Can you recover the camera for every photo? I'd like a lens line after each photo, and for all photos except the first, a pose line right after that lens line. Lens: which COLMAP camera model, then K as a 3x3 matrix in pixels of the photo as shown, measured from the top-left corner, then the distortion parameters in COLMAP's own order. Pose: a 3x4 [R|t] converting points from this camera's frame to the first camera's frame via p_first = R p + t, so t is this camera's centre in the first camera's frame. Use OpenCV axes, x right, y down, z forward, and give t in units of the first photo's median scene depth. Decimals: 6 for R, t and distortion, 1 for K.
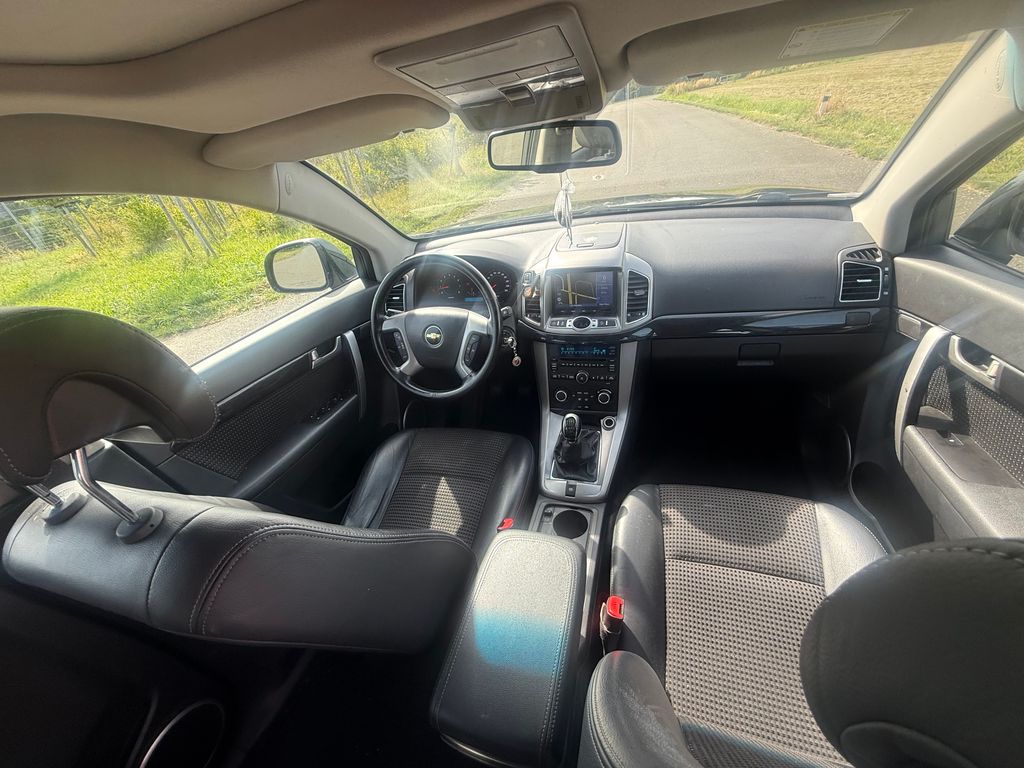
lens RADIAL K [[414.7, 0, 513.2], [0, 414.7, 387.0], [0, 0, 1]] dist [-0.000562, -0.000034]
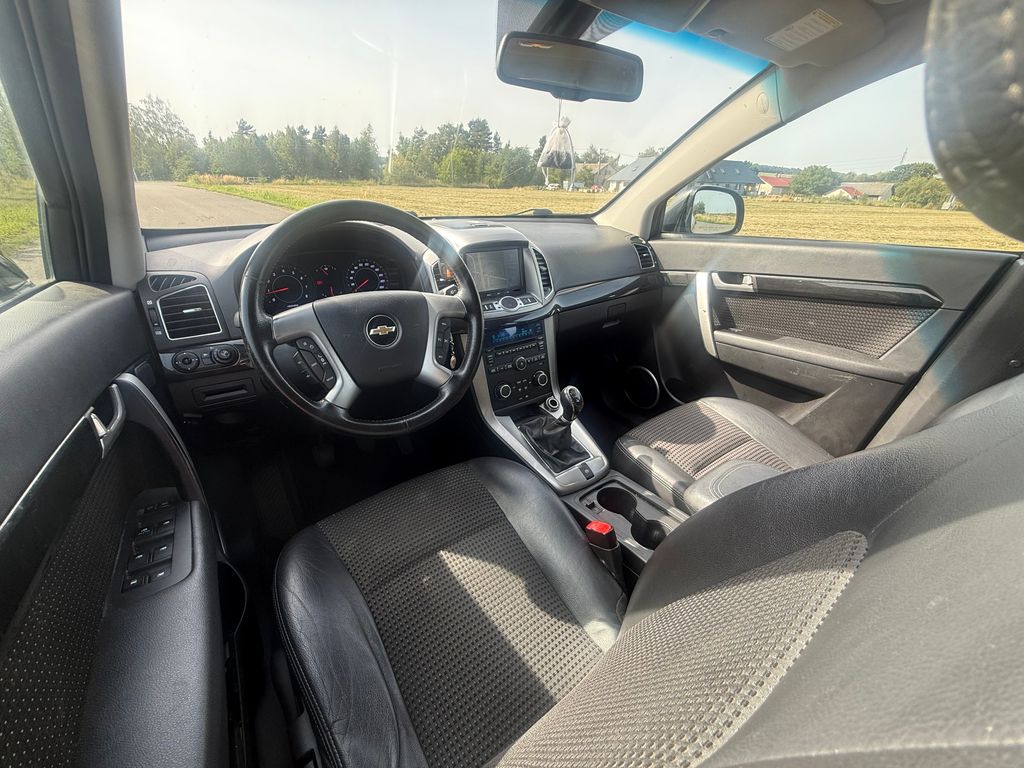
lens RADIAL K [[414.7, 0, 508.7], [0, 414.7, 381.3], [0, 0, 1]] dist [-0.000562, -0.000034]
pose [[0.582028, -0.188854, 0.790934, -0.592516], [0.351774, 0.935411, -0.035510, 0.038220], [-0.733143, 0.298898, 0.610870, 0.497785]]
